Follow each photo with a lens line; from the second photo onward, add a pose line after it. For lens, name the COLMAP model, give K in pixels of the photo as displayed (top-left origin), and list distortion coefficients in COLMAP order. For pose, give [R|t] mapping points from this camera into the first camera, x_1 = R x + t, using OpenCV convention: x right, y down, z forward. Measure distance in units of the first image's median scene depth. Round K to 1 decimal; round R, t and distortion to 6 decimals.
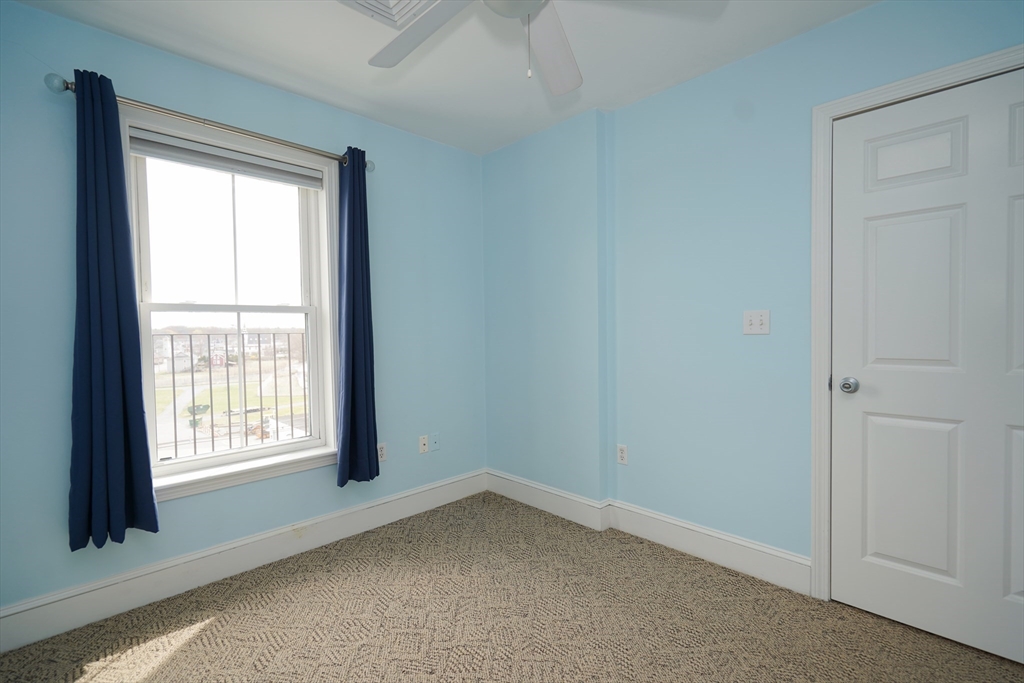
lens RADIAL K [[462.5, 0, 513.5], [0, 462.5, 340.1], [0, 0, 1]] dist [-0.006816, 0.002763]
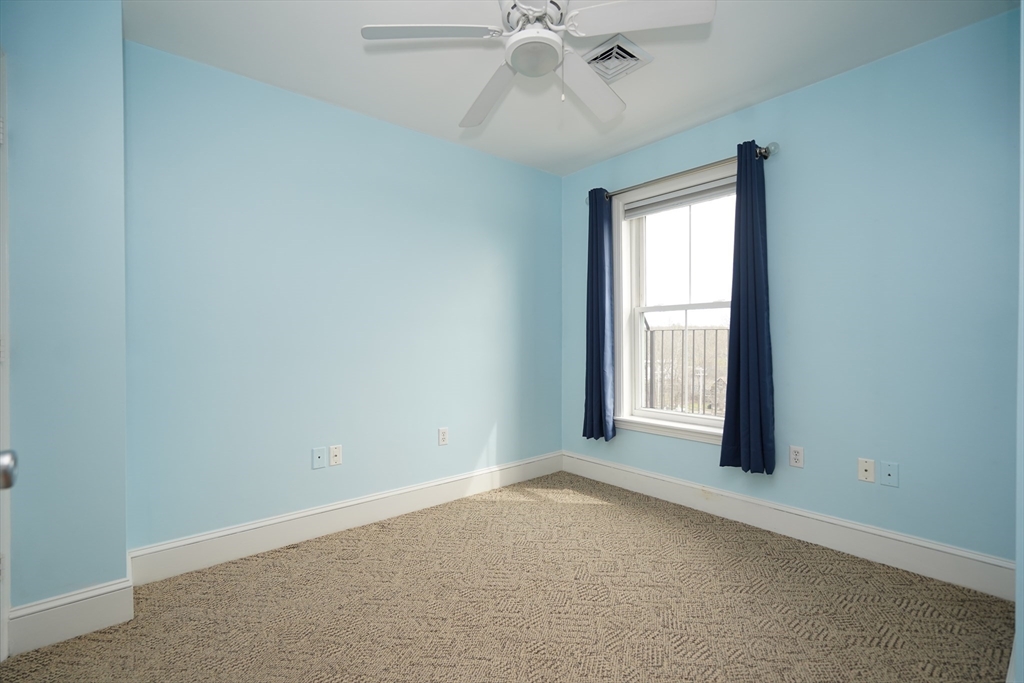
lens RADIAL K [[462.5, 0, 506.8], [0, 462.5, 342.6], [0, 0, 1]] dist [-0.006816, 0.002763]
pose [[-0.080238, 0.019833, -0.996578, 0.778150], [-0.016692, 0.999635, 0.021237, 0.014061], [0.996636, 0.018339, -0.079878, 0.611034]]
